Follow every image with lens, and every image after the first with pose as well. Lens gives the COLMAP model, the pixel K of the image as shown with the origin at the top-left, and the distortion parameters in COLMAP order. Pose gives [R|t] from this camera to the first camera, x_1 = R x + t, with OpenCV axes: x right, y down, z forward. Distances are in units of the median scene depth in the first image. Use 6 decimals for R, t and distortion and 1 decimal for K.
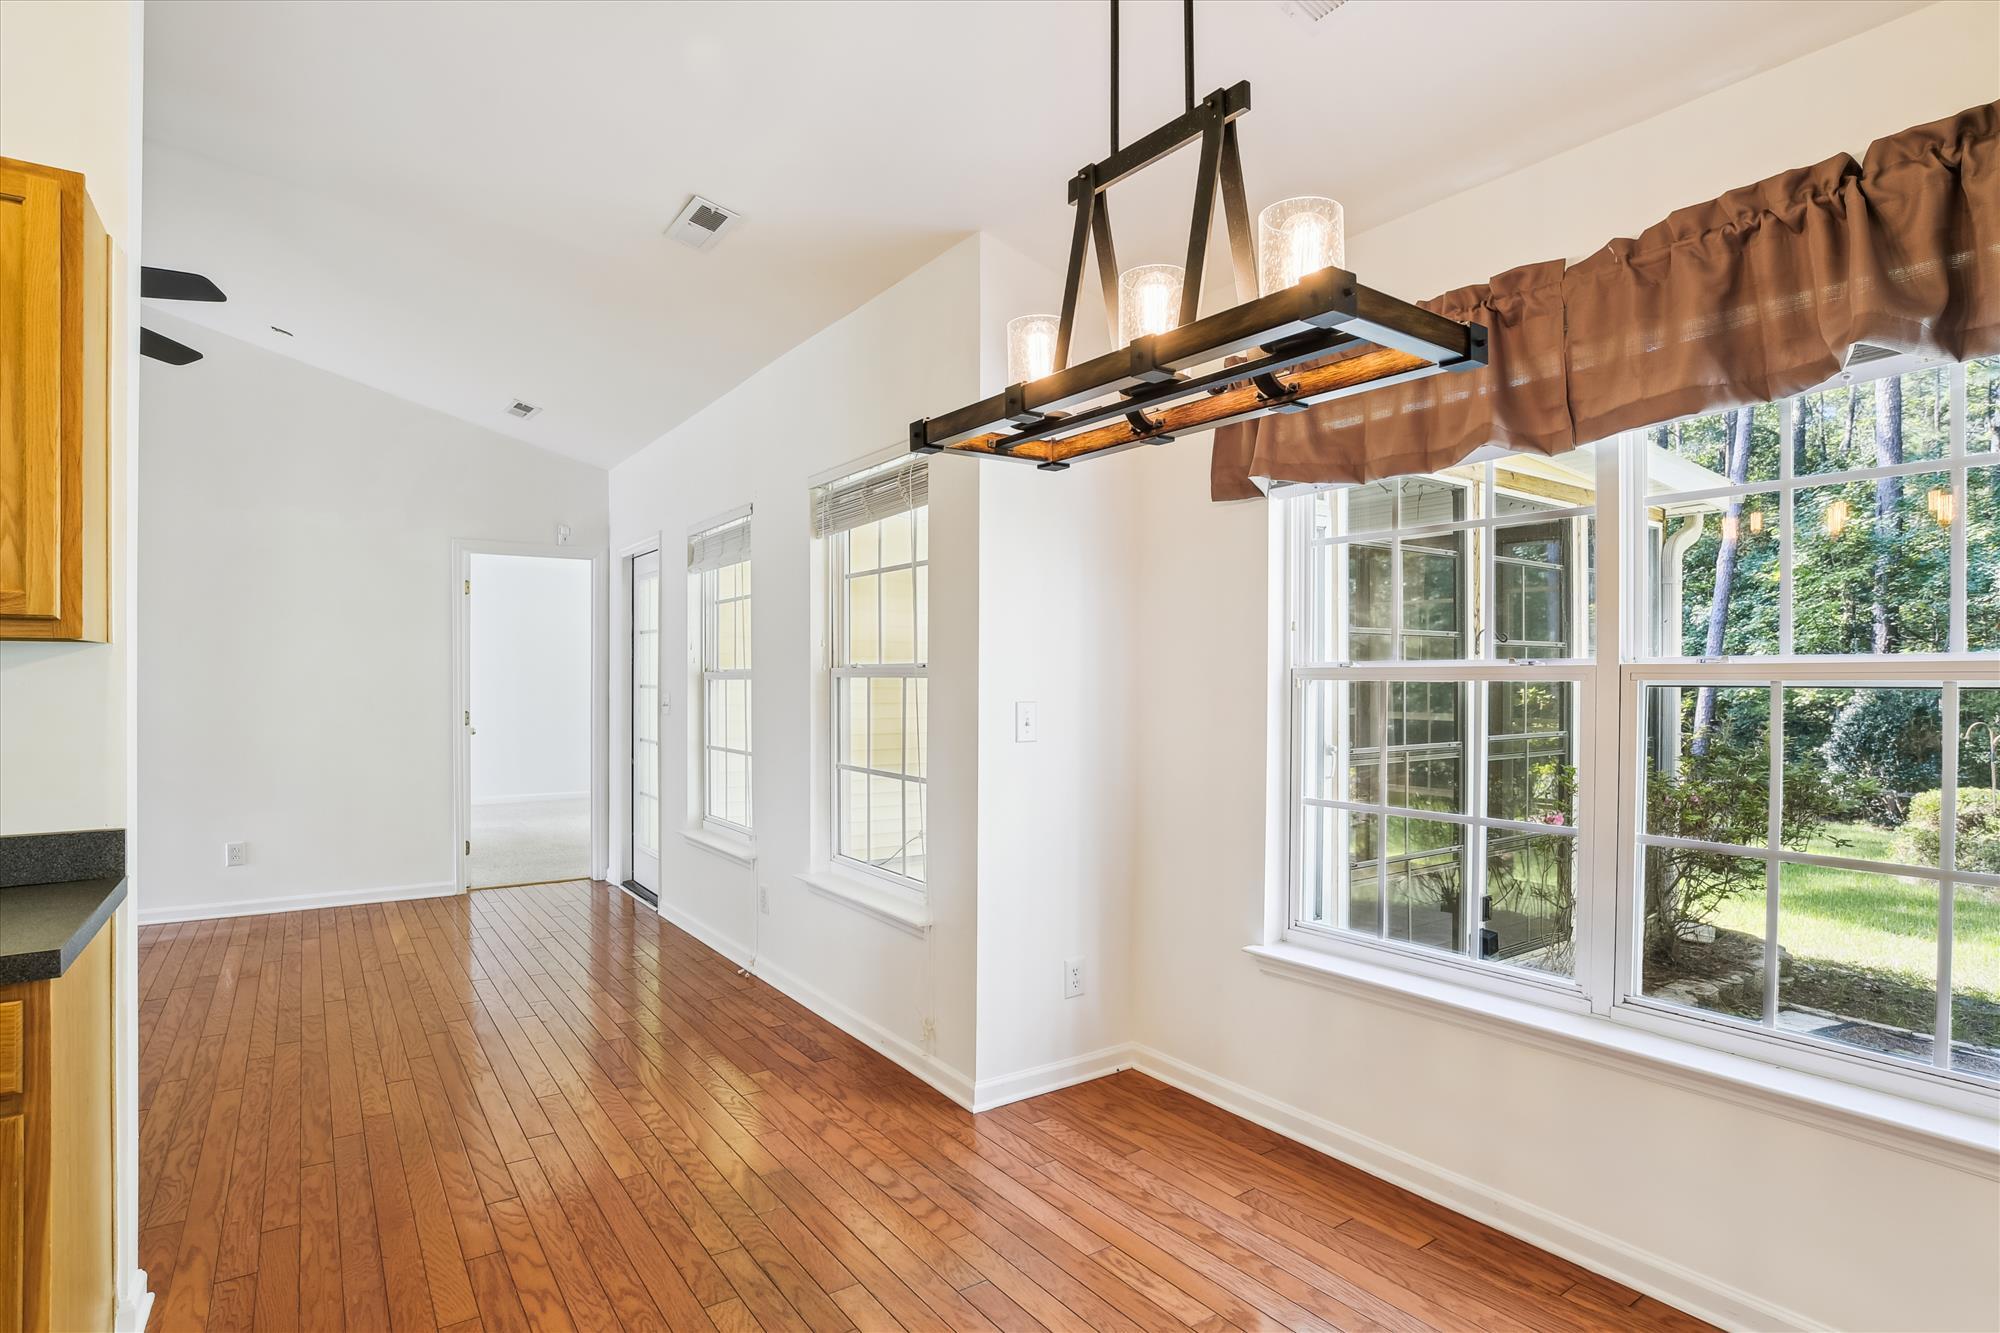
lens RADIAL K [[1039.5, 0, 1002.3], [0, 1039.5, 677.4], [0, 0, 1]] dist [-0.034184, 0.001537]
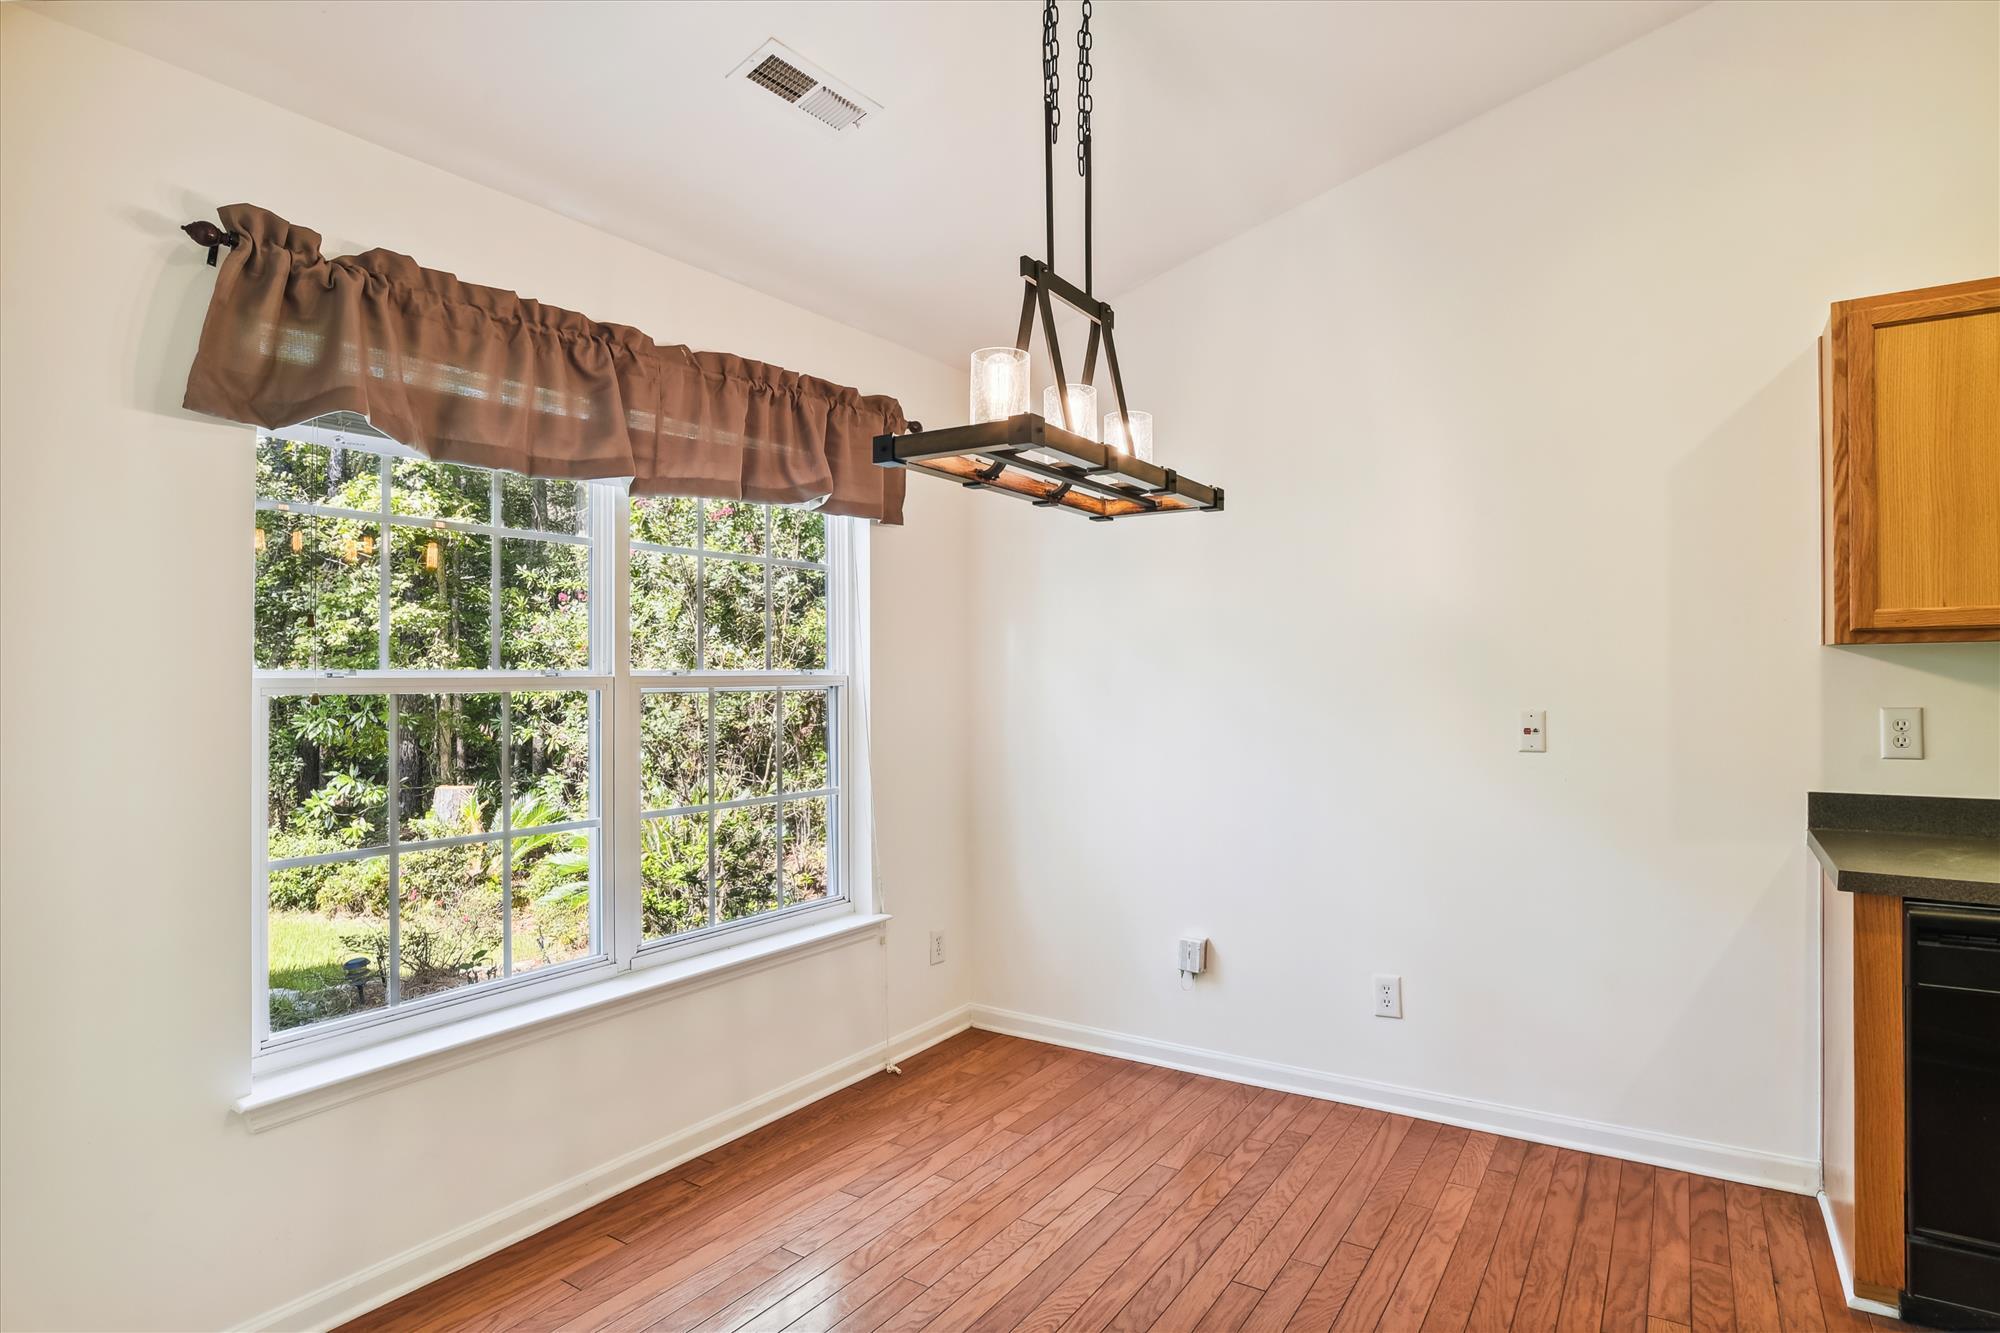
lens RADIAL K [[1067.9, 0, 1015.8], [0, 1067.9, 664.6], [0, 0, 1]] dist [-0.033286, 0.002081]
pose [[-0.376996, 0.017148, 0.926056, -0.608684], [0.014242, 0.999818, -0.012715, -0.002140], [-0.926105, 0.008395, -0.377172, 0.864681]]
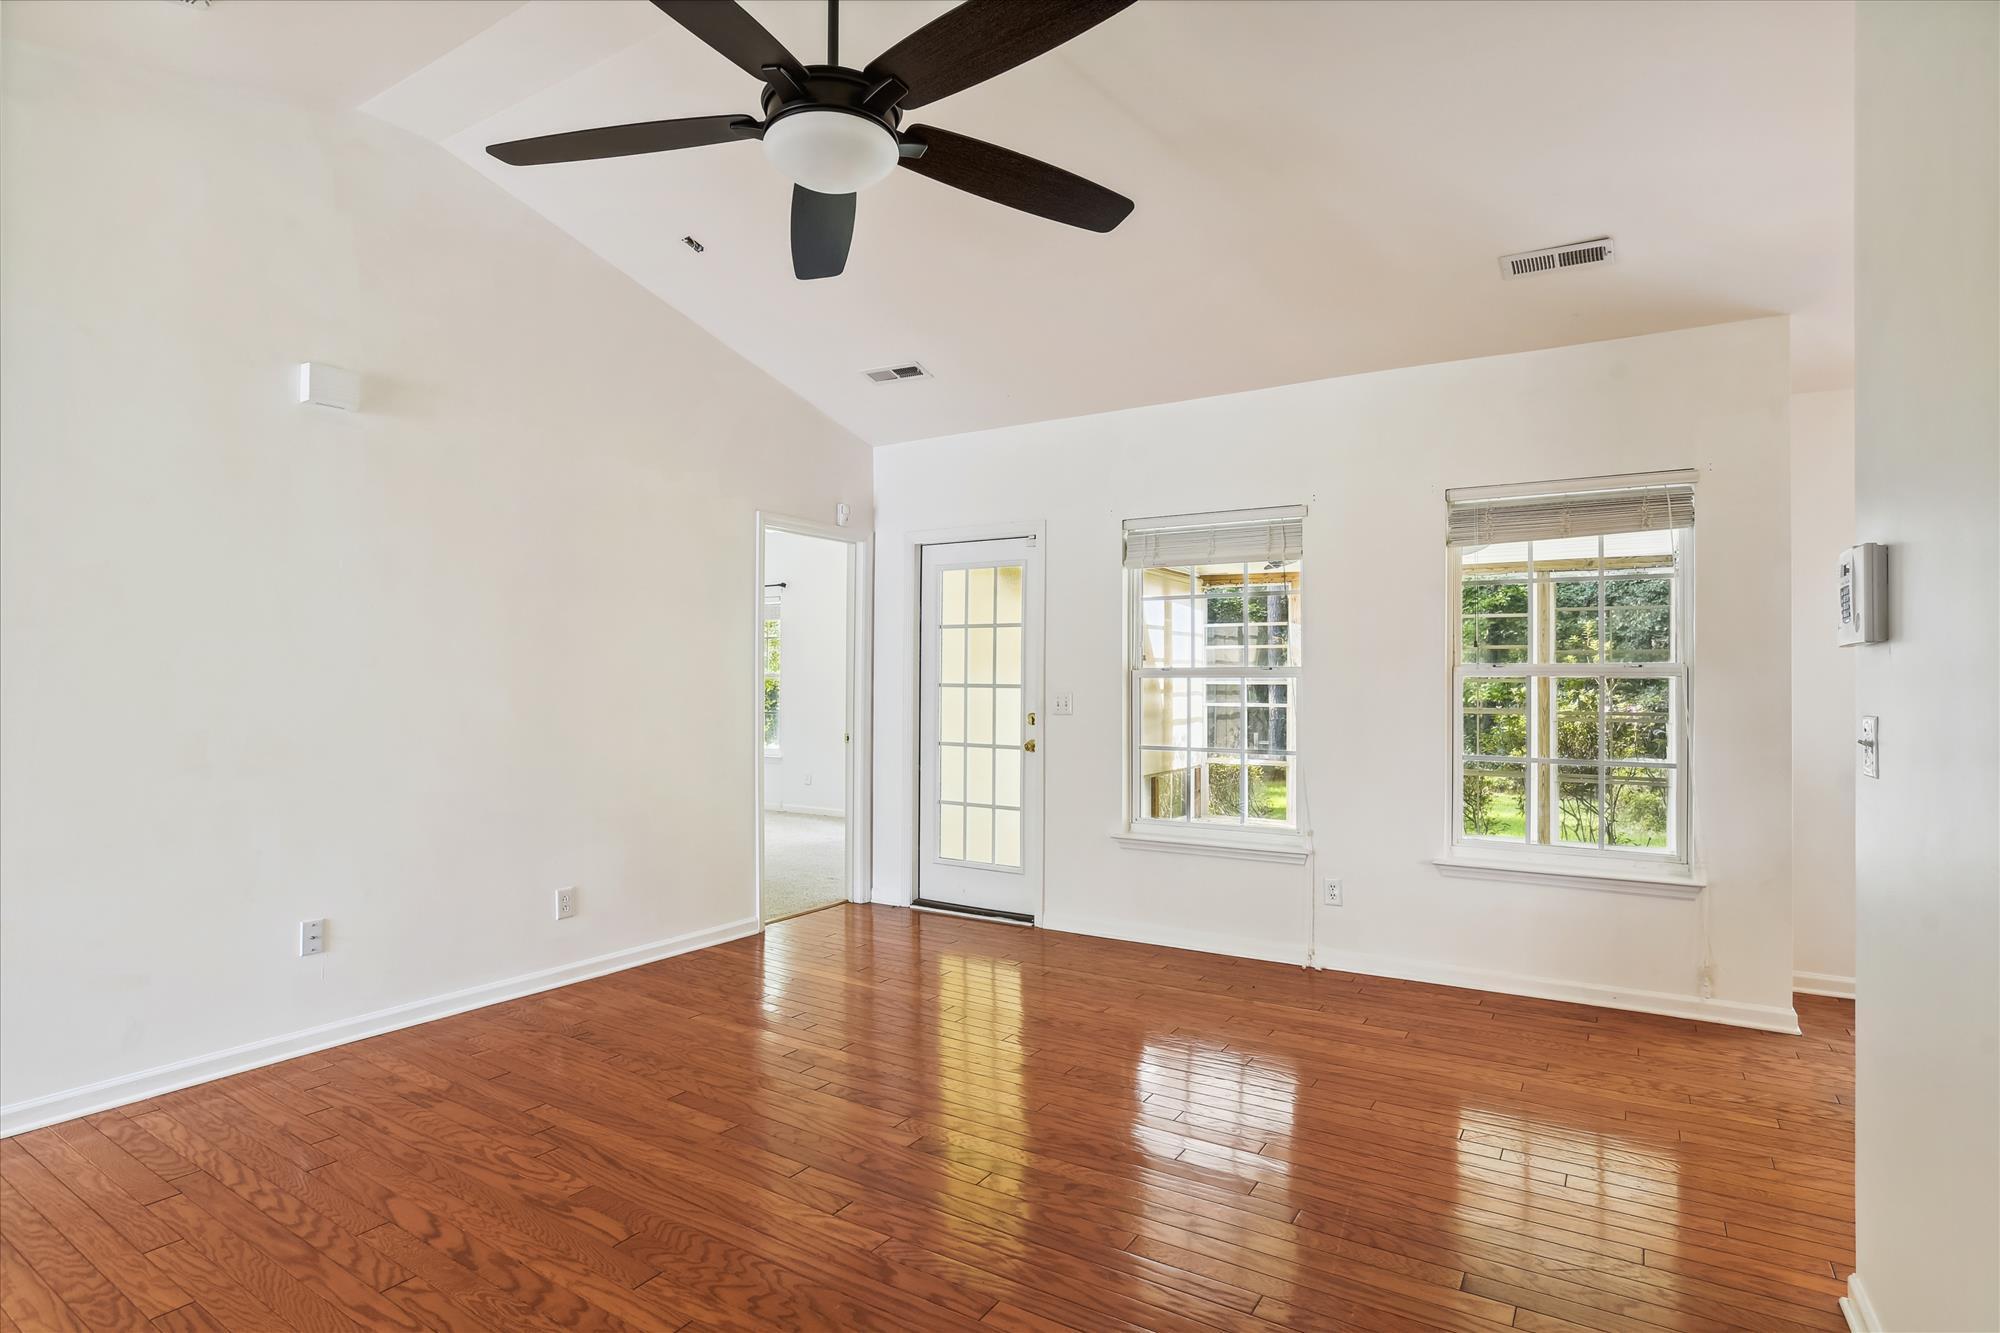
lens RADIAL K [[1027.2, 0, 1002.7], [0, 1027.2, 667.6], [0, 0, 1]] dist [-0.075738, 0.024413]
pose [[0.919162, 0.010973, 0.393728, -1.502774], [-0.004290, 0.999831, -0.017850, 0.016933], [-0.393857, 0.014718, 0.919054, 0.341087]]
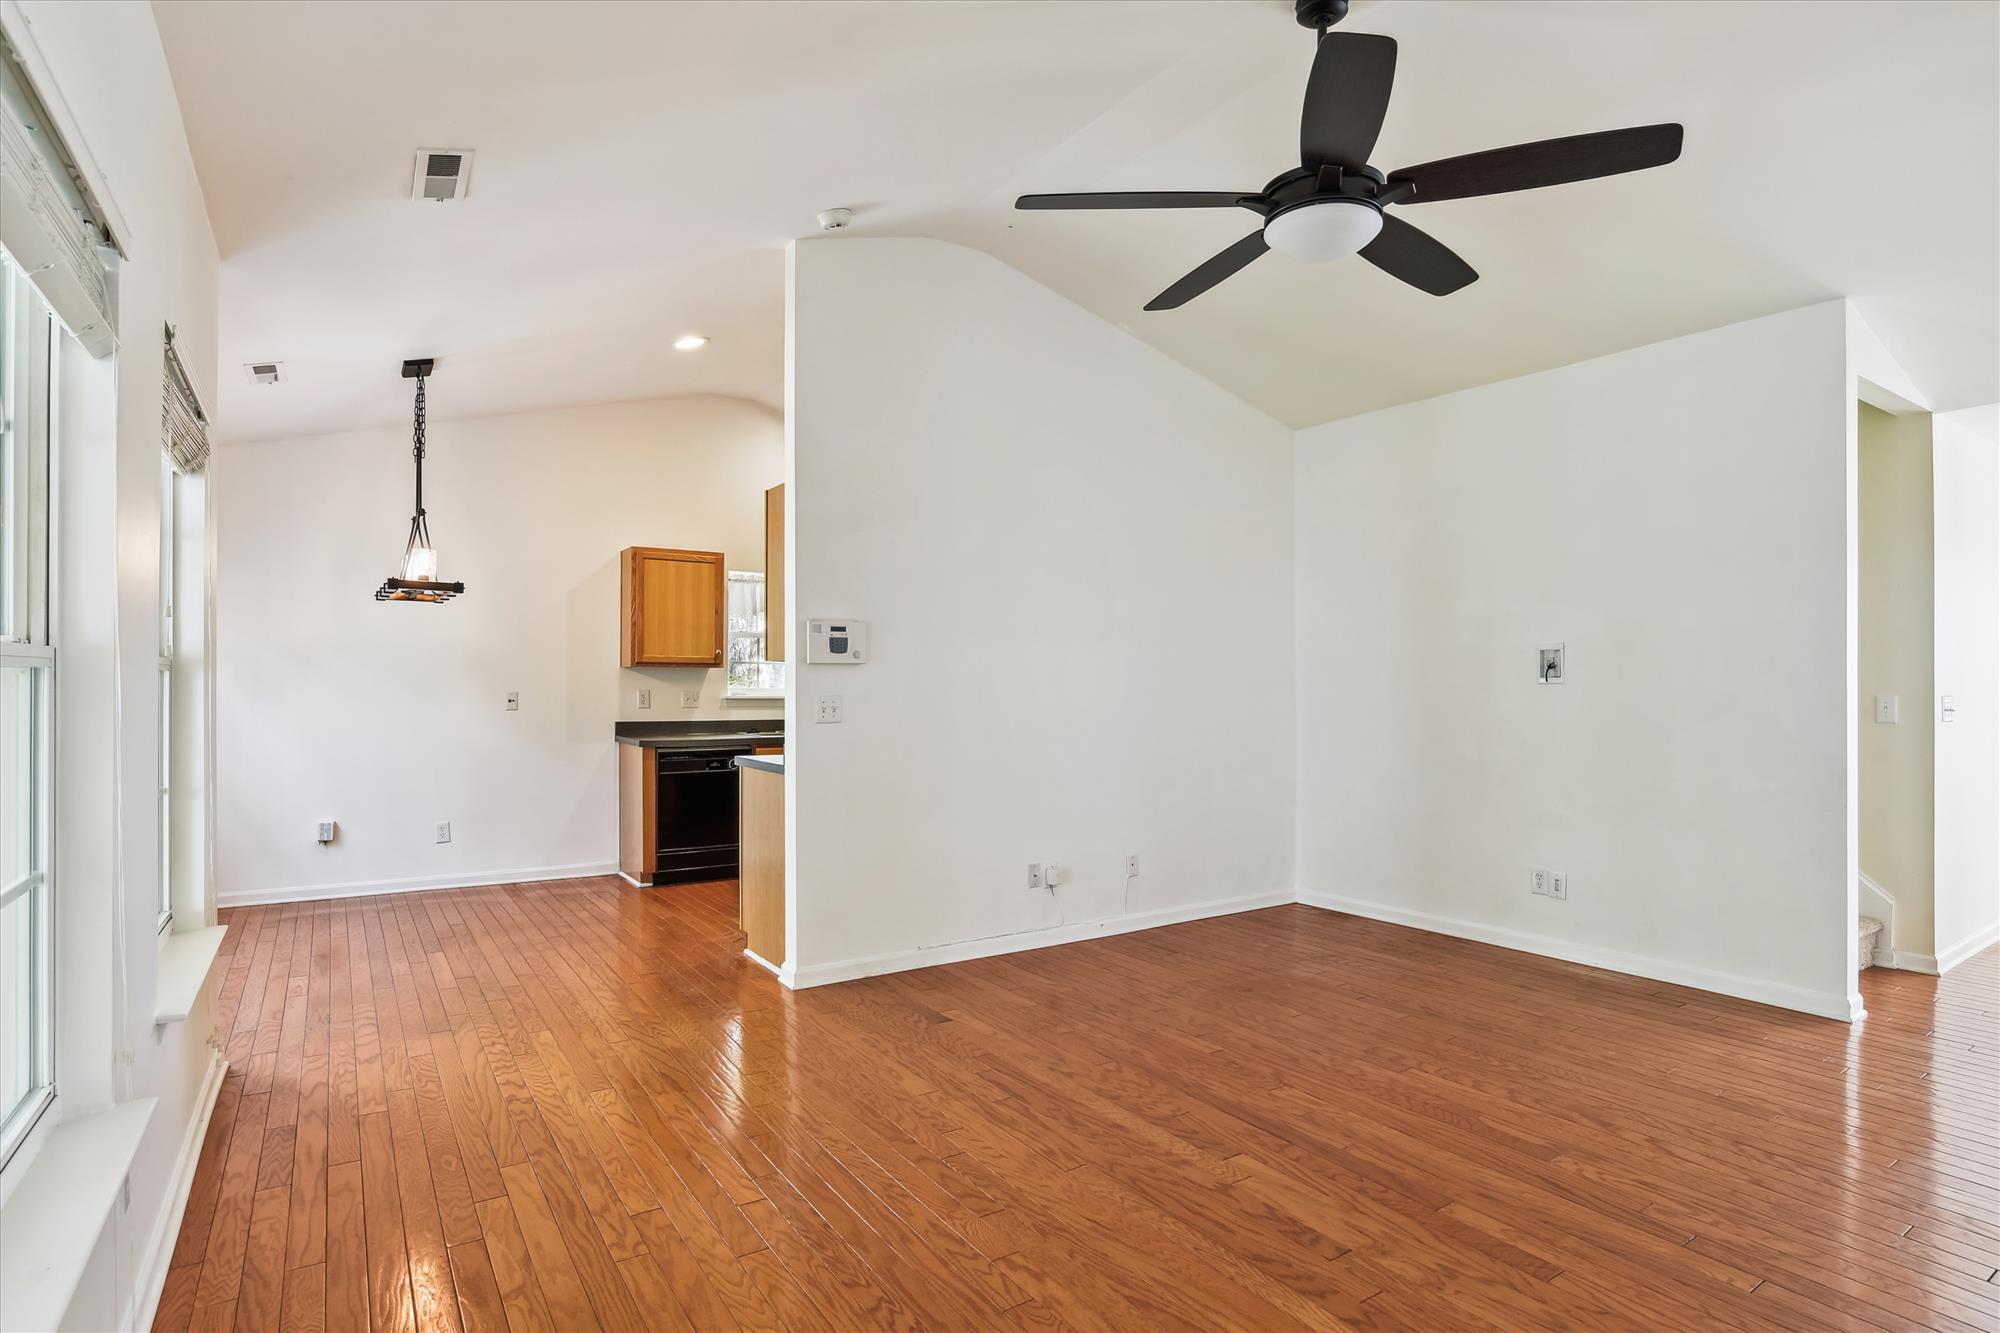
lens RADIAL K [[1027.2, 0, 1002.7], [0, 1027.2, 667.6], [0, 0, 1]] dist [-0.075738, 0.024413]
pose [[-0.999838, 0.002524, 0.017804, -0.981137], [0.002320, 0.999932, -0.011460, 0.009954], [-0.017831, -0.011417, -0.999776, 2.277528]]
